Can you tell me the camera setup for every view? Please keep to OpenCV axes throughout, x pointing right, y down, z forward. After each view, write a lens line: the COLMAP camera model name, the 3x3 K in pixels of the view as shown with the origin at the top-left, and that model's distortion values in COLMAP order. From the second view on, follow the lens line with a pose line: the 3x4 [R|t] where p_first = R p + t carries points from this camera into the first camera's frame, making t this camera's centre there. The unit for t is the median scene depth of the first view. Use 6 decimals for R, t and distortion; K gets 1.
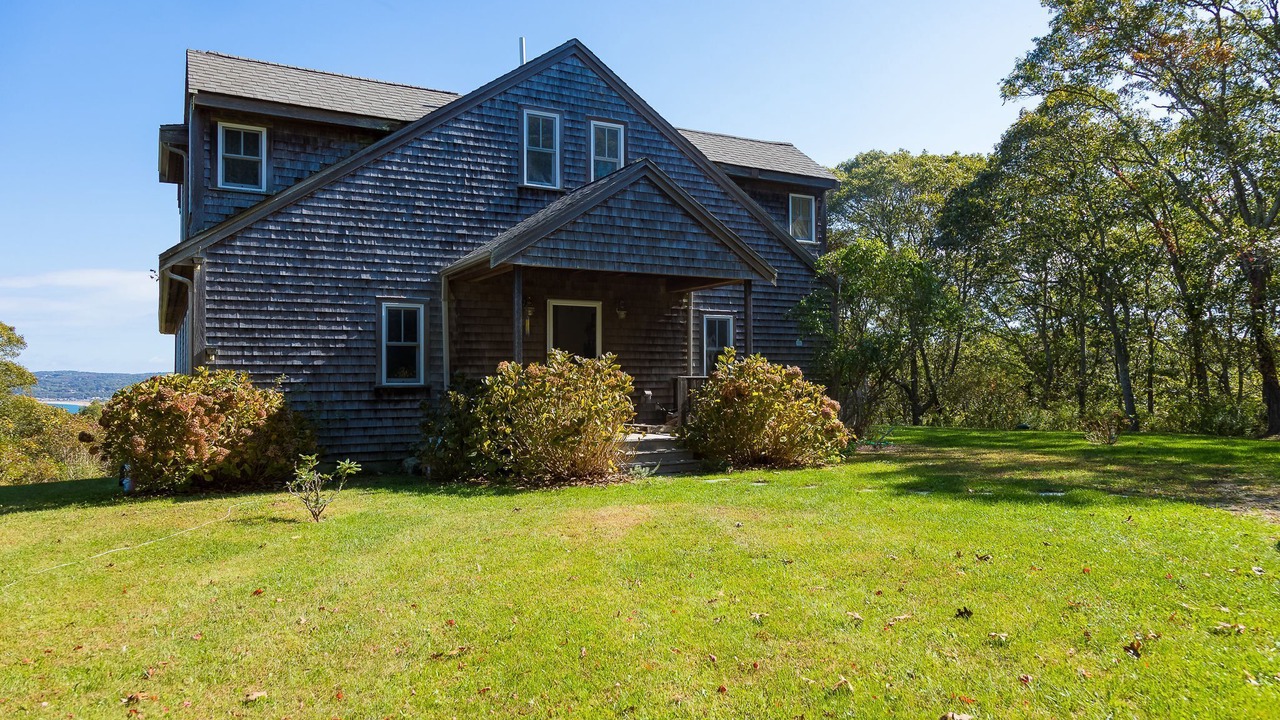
lens RADIAL K [[897.8, 0, 682.6], [0, 897.8, 361.4], [0, 0, 1]] dist [0.000717, 0.001142]
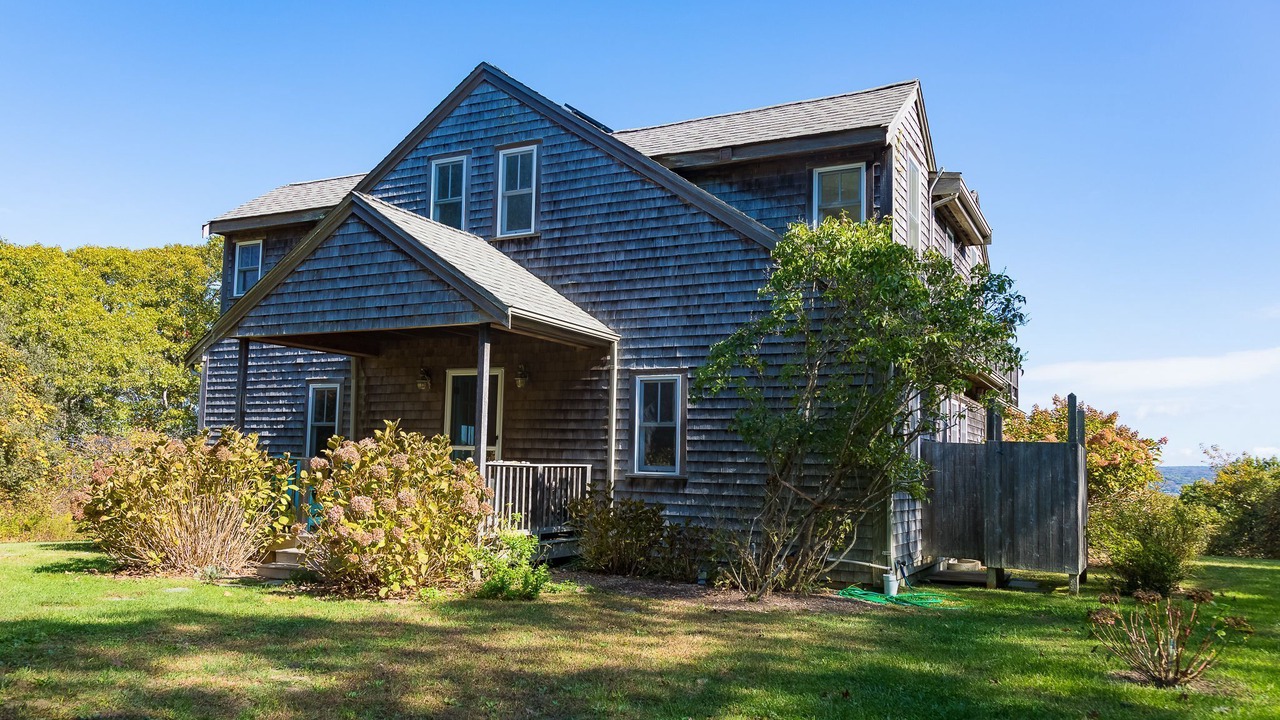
lens RADIAL K [[962.9, 0, 610.4], [0, 962.9, 379.4], [0, 0, 1]] dist [0.009247, 0.005107]
pose [[0.520794, -0.058391, -0.851683, 0.779474], [-0.007367, 0.997313, -0.072880, 0.006903], [0.853650, 0.044230, 0.518965, 0.710631]]
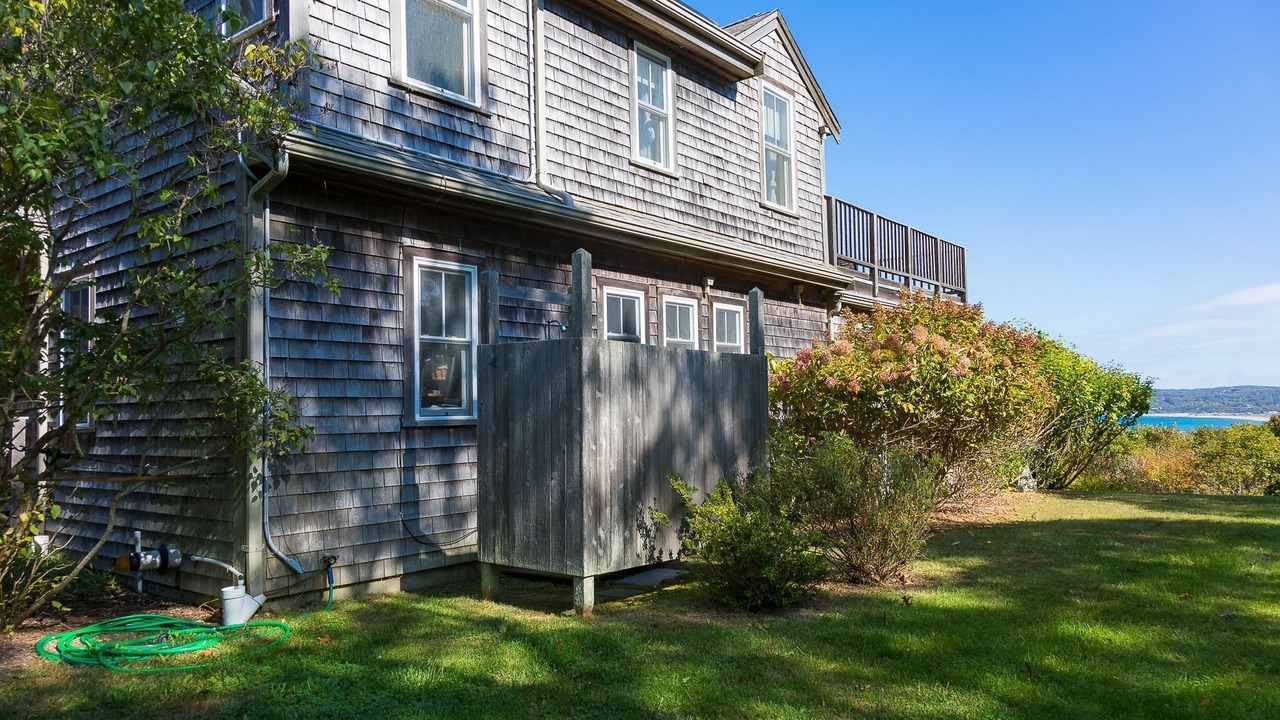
lens RADIAL K [[866.4, 0, 664.3], [0, 866.4, 361.9], [0, 0, 1]] dist [0.021407, 0.002093]
pose [[0.372080, -0.056885, -0.926456, 0.675499], [0.042579, 0.998116, -0.044185, 0.028166], [0.927224, -0.023007, 0.373801, 1.341188]]
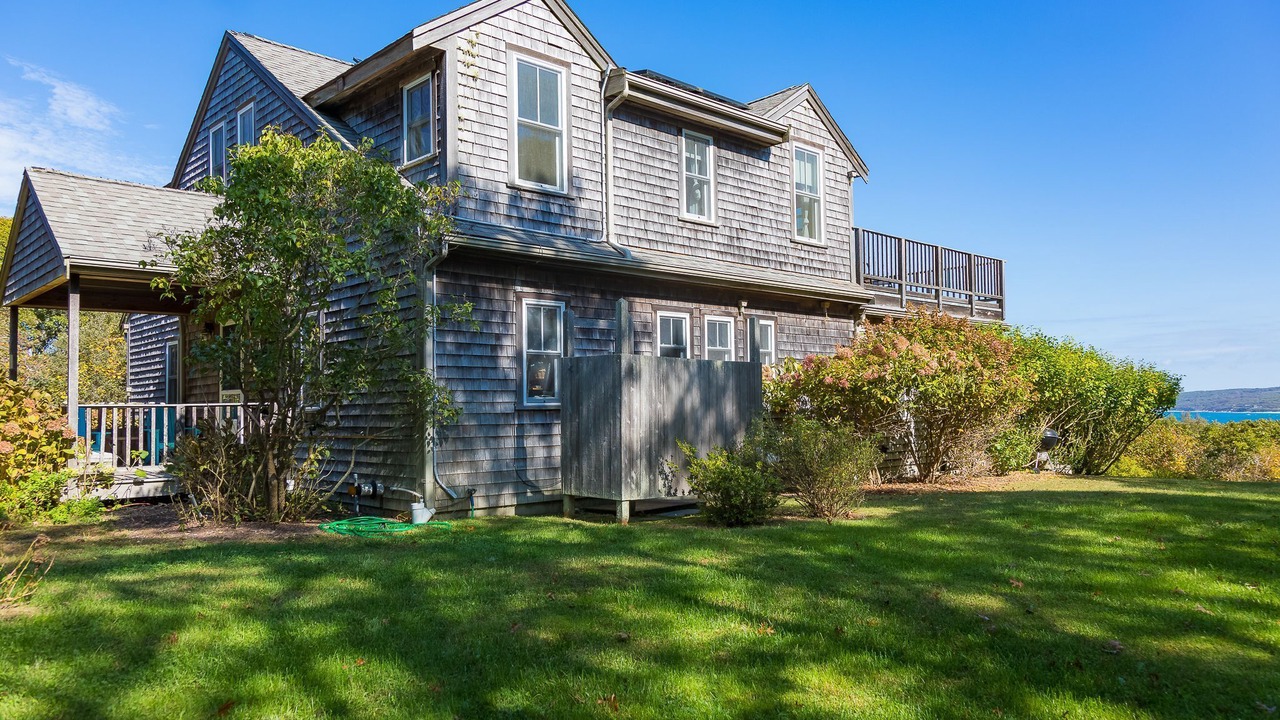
lens RADIAL K [[897.8, 0, 682.6], [0, 897.8, 361.4], [0, 0, 1]] dist [0.000717, 0.001142]
pose [[0.257233, -0.050318, -0.965038, 0.946529], [0.038808, 0.998376, -0.041712, 0.032887], [0.965570, -0.026722, 0.258768, 1.326246]]
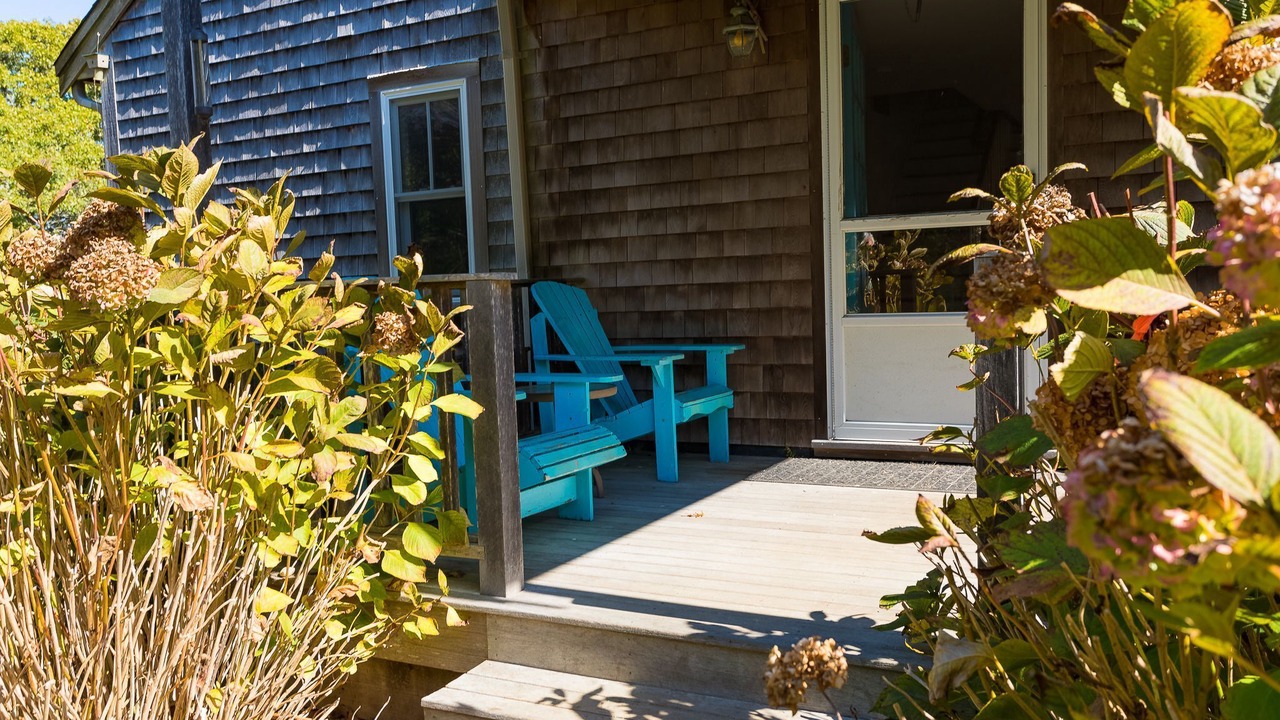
lens RADIAL K [[1057.6, 0, 640.4], [0, 1057.6, 364.9], [0, 0, 1]] dist [0.000000, -0.002831]
pose [[0.525438, 0.047440, -0.849508, 0.114048], [0.054452, 0.994523, 0.089218, 0.016847], [0.849087, -0.093136, 0.519977, 0.837071]]
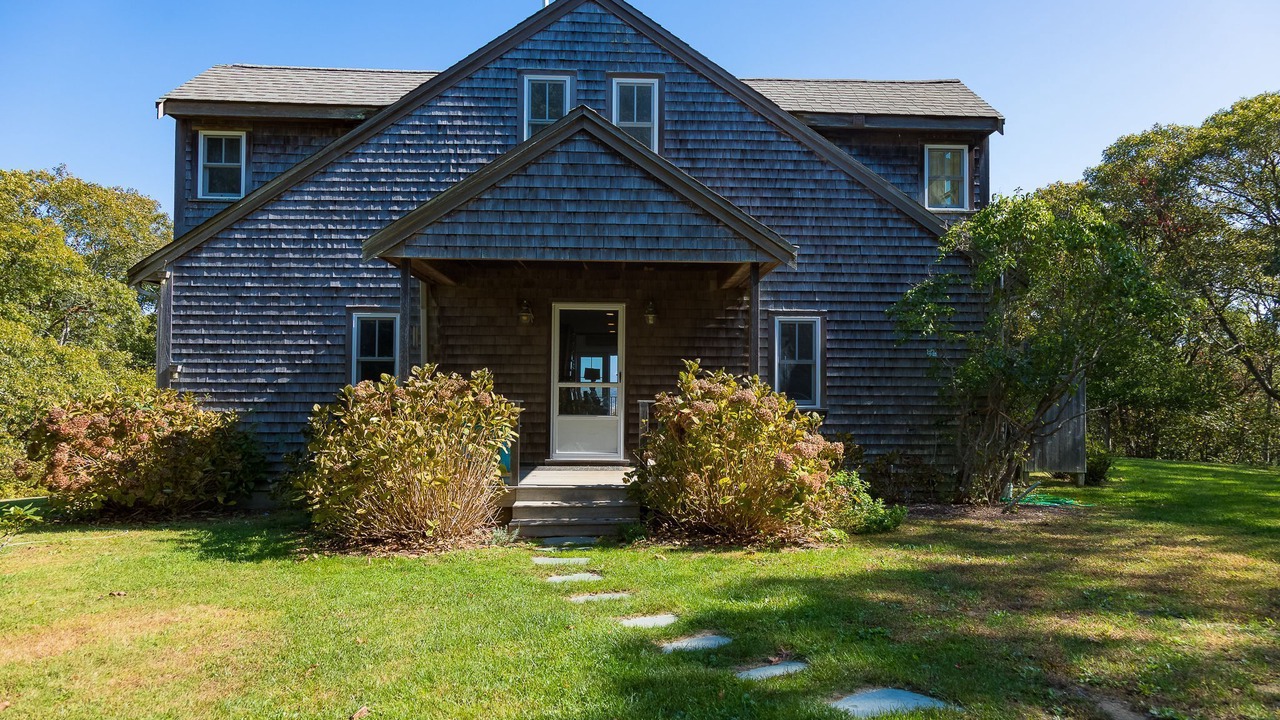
lens RADIAL K [[867.2, 0, 662.6], [0, 867.2, 364.6], [0, 0, 1]] dist [0.004062, 0.002100]
pose [[0.888201, -0.006443, -0.459410, 0.326397], [0.000979, 0.999926, -0.012131, -0.003539], [0.459455, 0.010325, 0.888141, 0.375052]]
